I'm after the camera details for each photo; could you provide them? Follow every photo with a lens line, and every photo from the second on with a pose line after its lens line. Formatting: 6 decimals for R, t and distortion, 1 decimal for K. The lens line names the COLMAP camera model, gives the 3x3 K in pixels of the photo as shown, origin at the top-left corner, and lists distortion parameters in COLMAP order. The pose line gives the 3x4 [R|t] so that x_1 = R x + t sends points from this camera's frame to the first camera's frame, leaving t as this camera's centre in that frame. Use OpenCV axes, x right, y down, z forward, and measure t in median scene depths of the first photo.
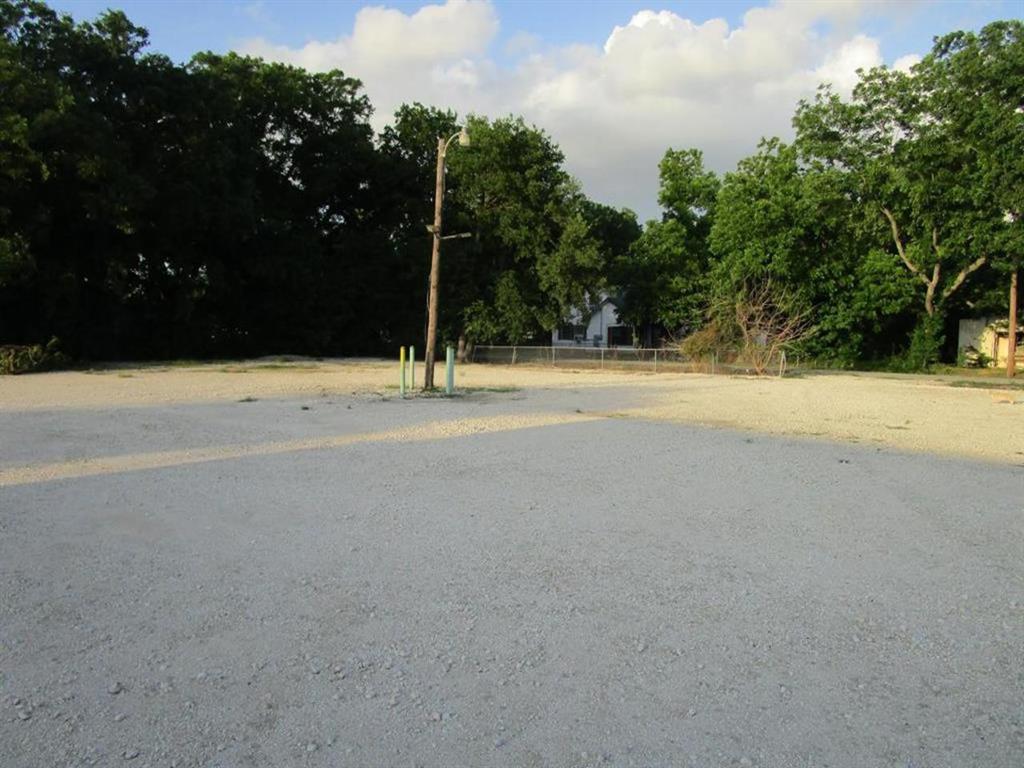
lens RADIAL K [[722.1, 0, 520.9], [0, 722.1, 379.5], [0, 0, 1]] dist [-0.024178, 0.002131]
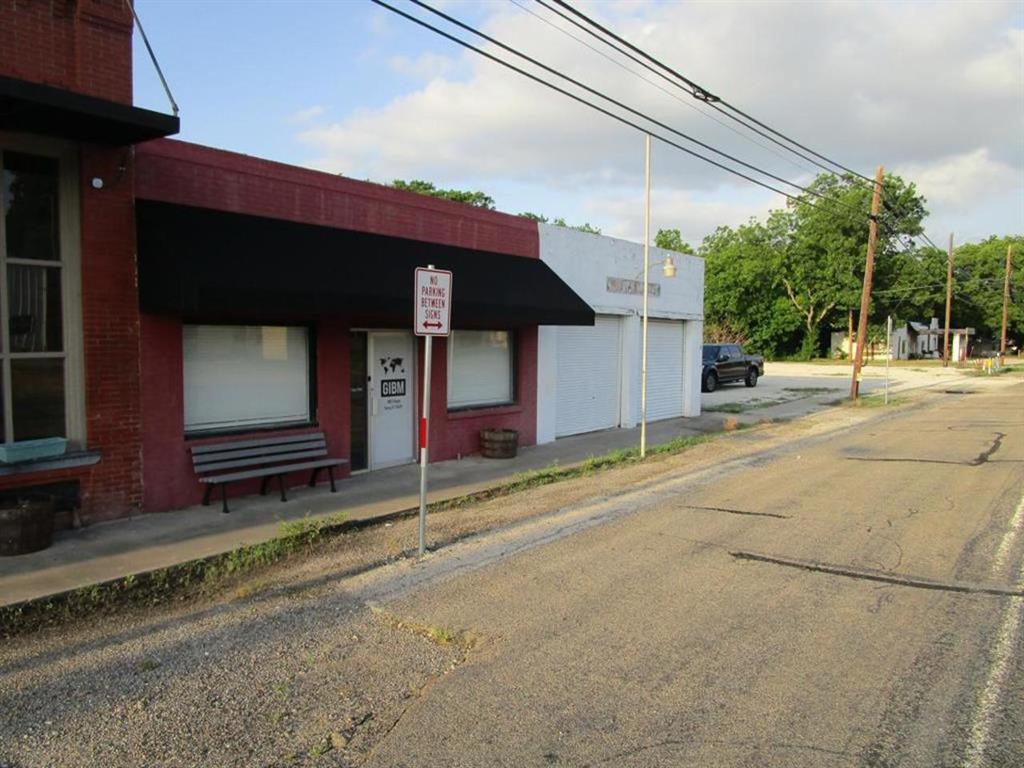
lens RADIAL K [[722.1, 0, 520.9], [0, 722.1, 379.5], [0, 0, 1]] dist [-0.024178, 0.002131]
pose [[0.996386, -0.021326, 0.082218, -0.112826], [0.021991, 0.999732, -0.007188, 0.010813], [-0.082042, 0.008970, 0.996588, -0.268647]]
